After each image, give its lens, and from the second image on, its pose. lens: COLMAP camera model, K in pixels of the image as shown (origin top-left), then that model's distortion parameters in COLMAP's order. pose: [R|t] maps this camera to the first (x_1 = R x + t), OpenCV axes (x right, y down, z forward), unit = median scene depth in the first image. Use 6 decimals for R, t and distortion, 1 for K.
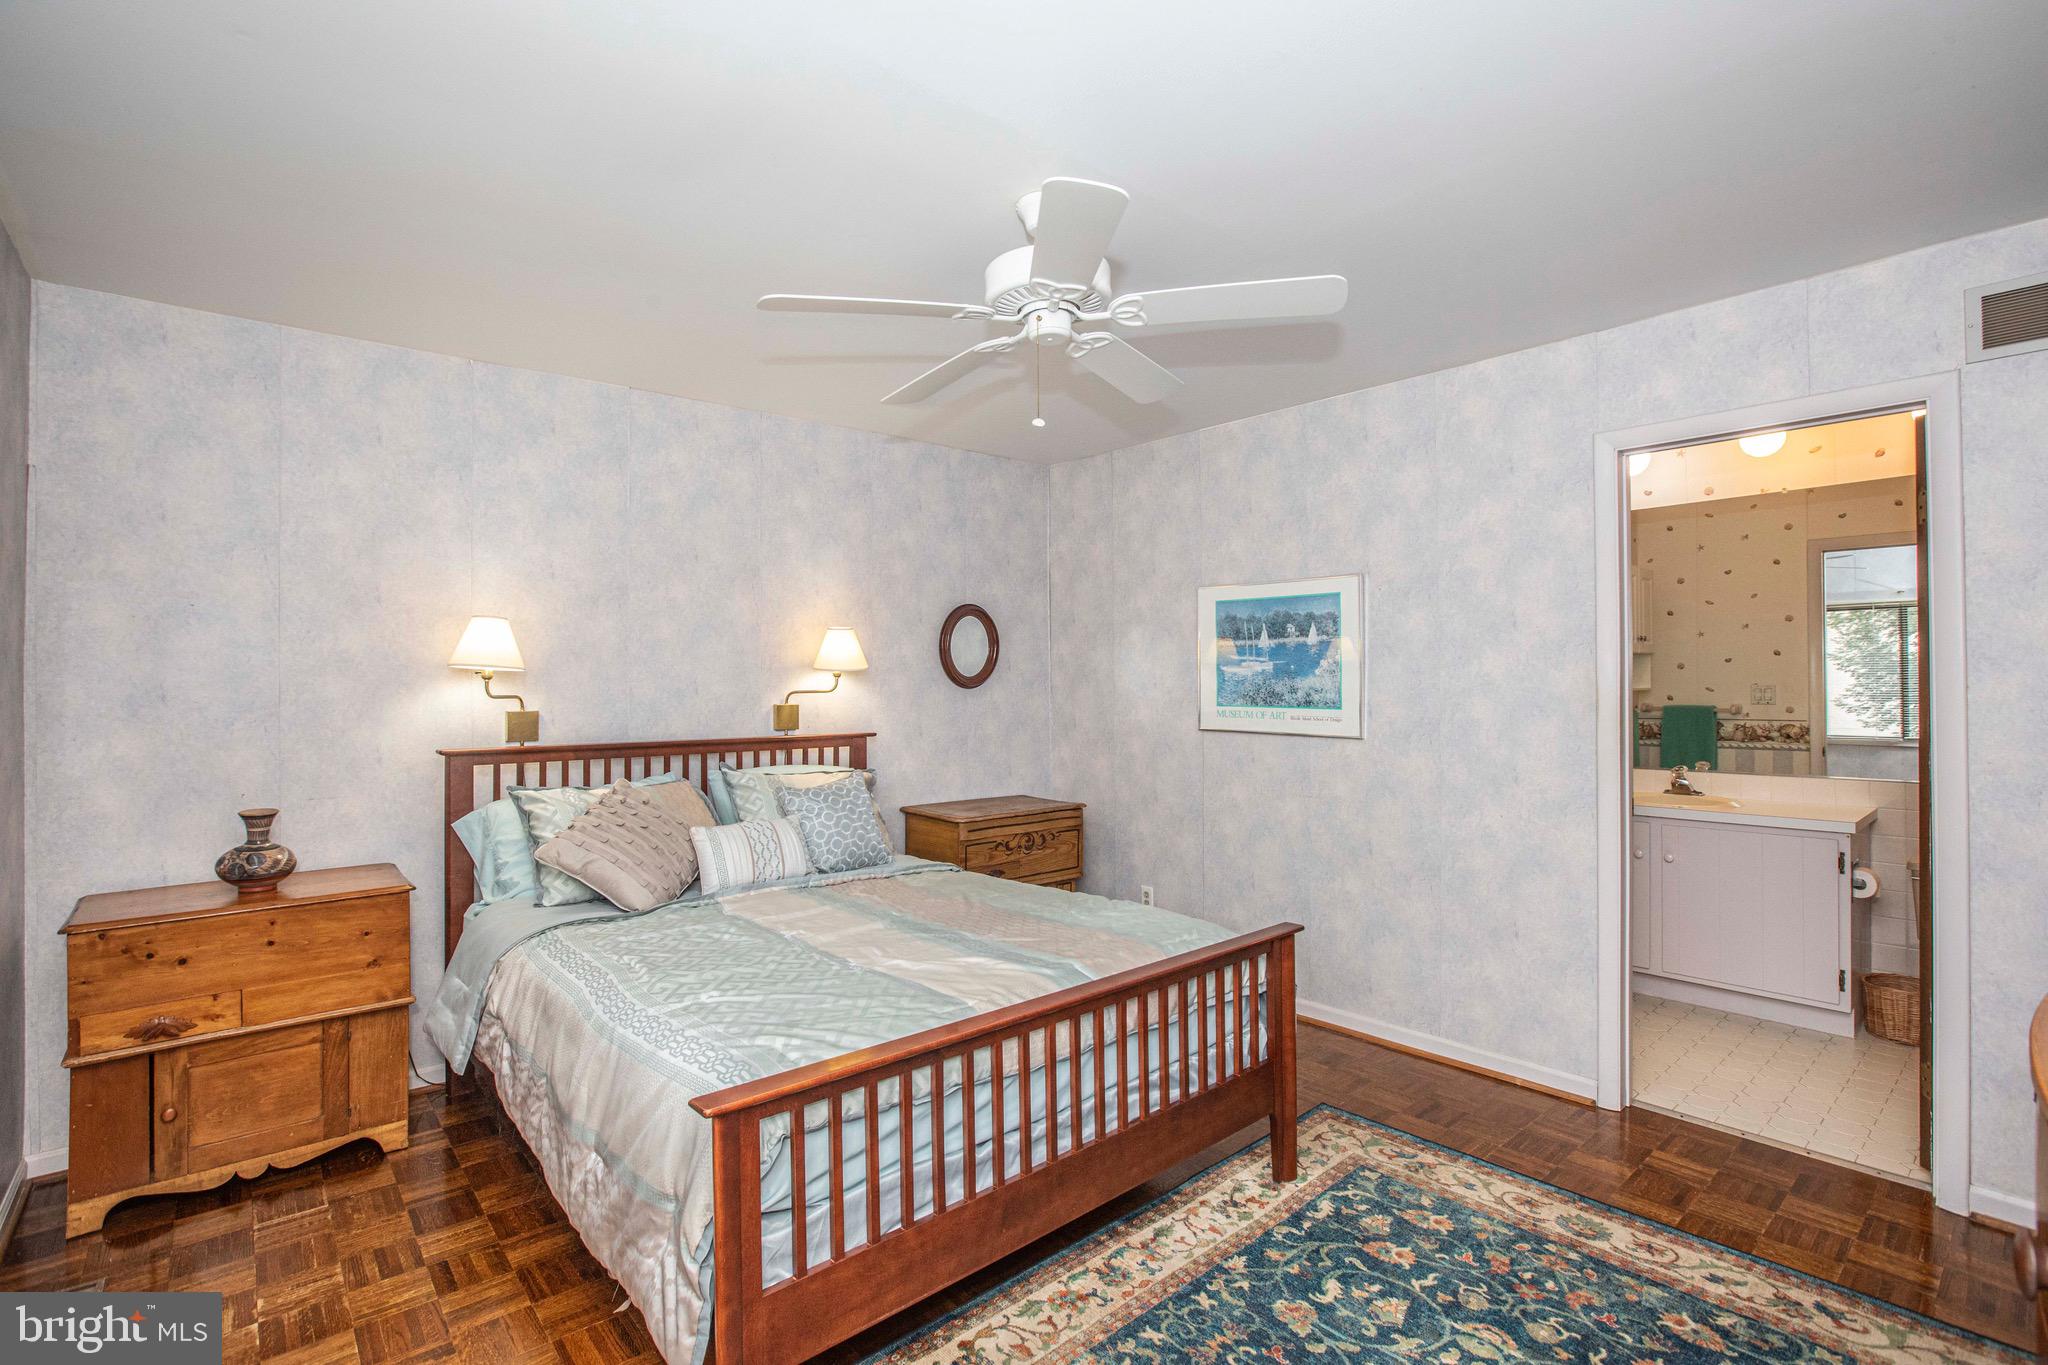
lens RADIAL K [[943.0, 0, 1013.3], [0, 943.0, 684.1], [0, 0, 1]] dist [-0.031230, 0.002515]
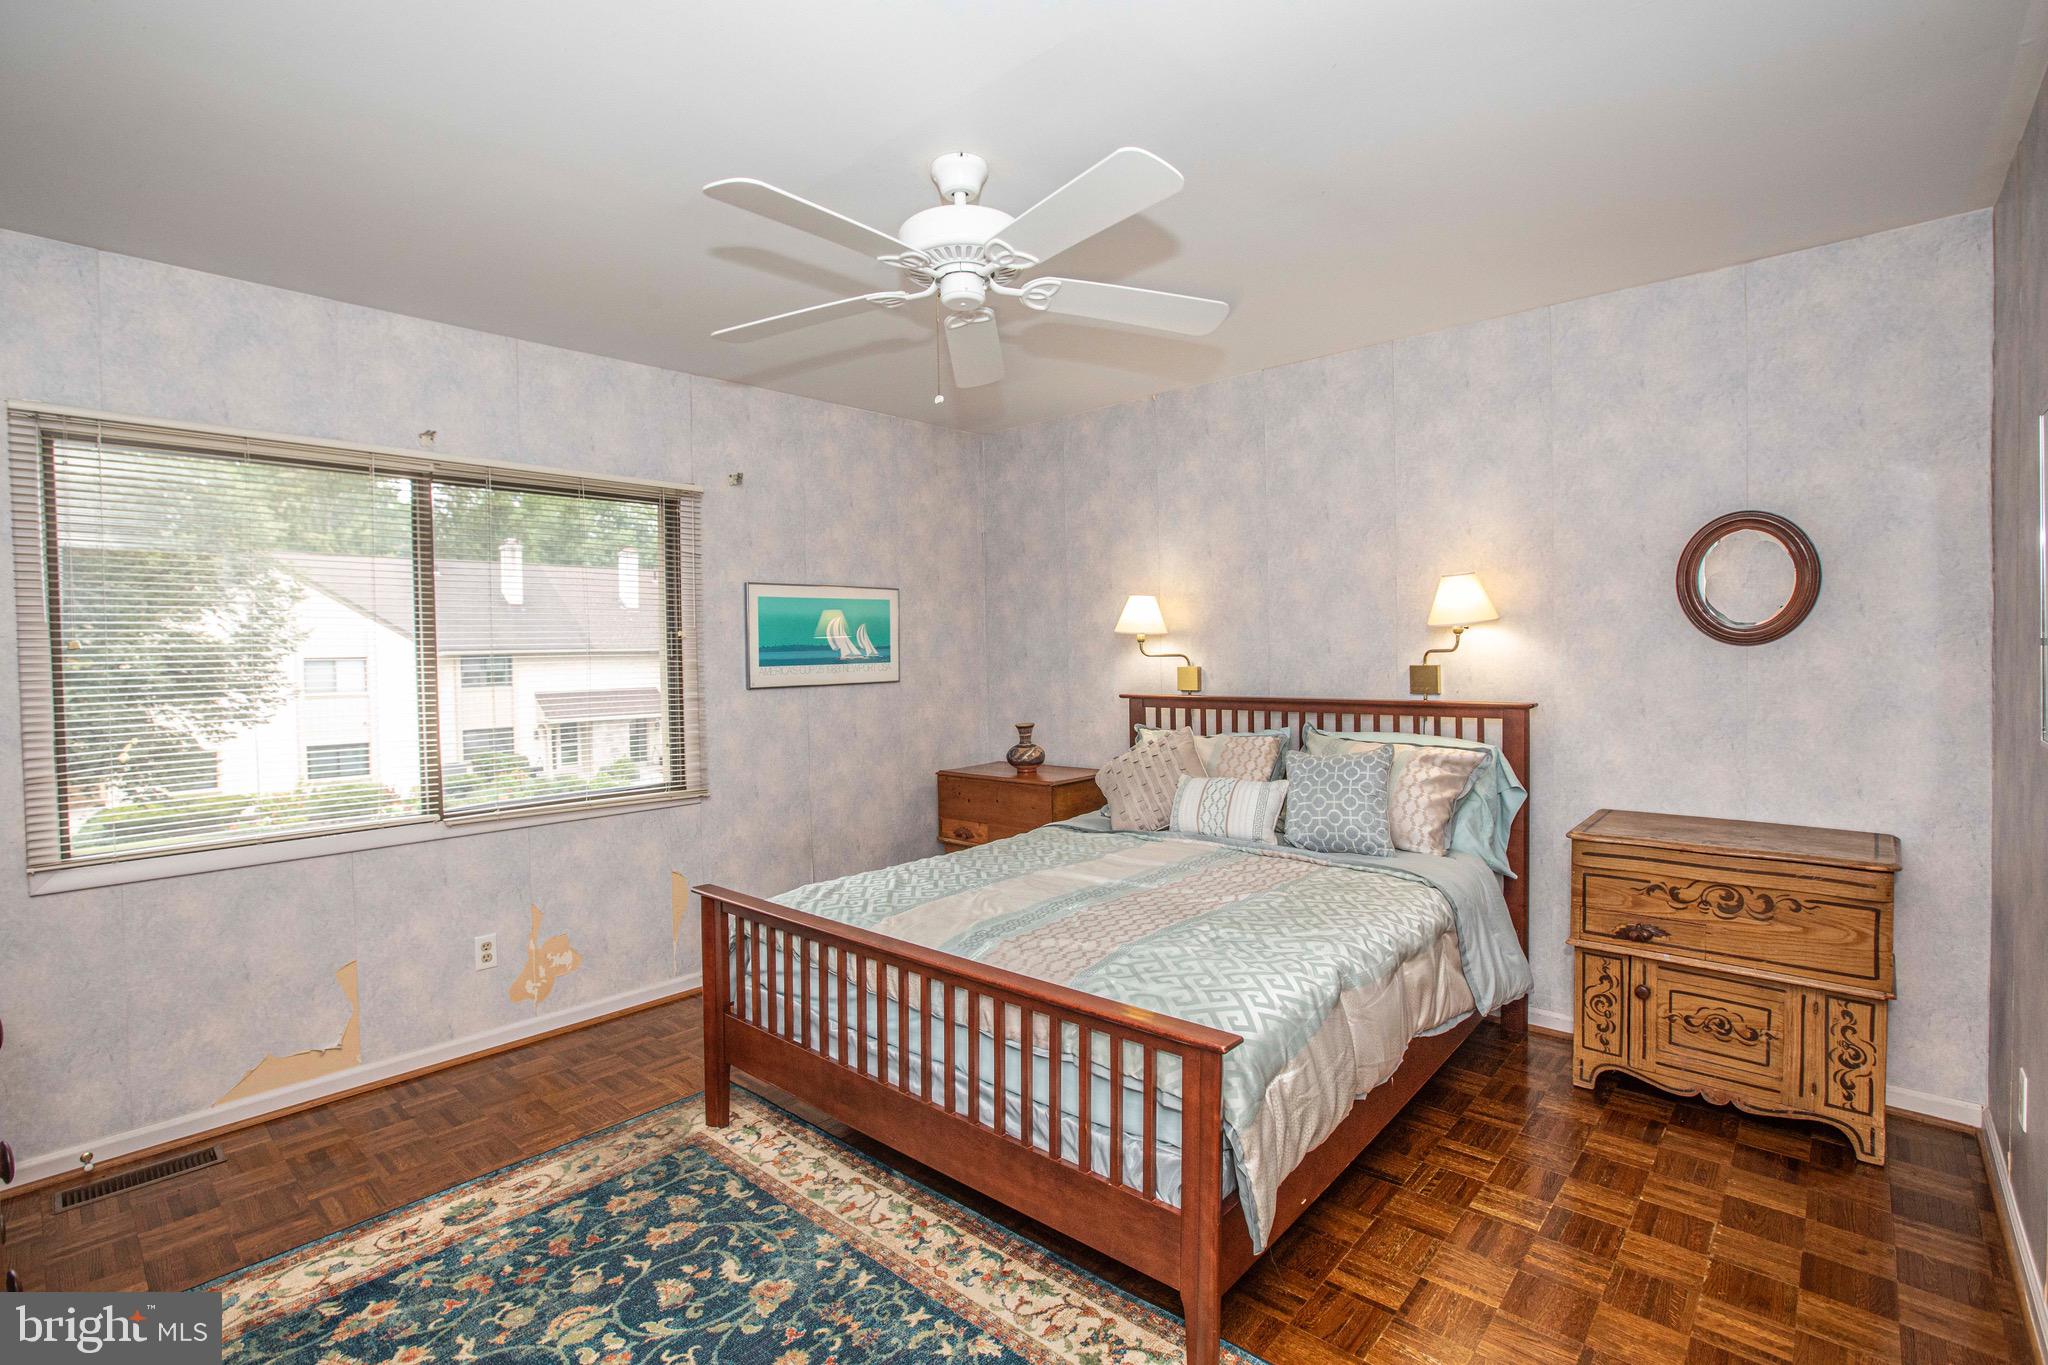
lens RADIAL K [[943.0, 0, 1010.3], [0, 943.0, 671.8], [0, 0, 1]] dist [-0.031230, 0.002515]
pose [[0.139209, 0.029279, -0.989830, 0.851952], [0.017798, 0.999327, 0.032063, -0.010800], [0.990103, -0.022080, 0.138595, 0.740192]]
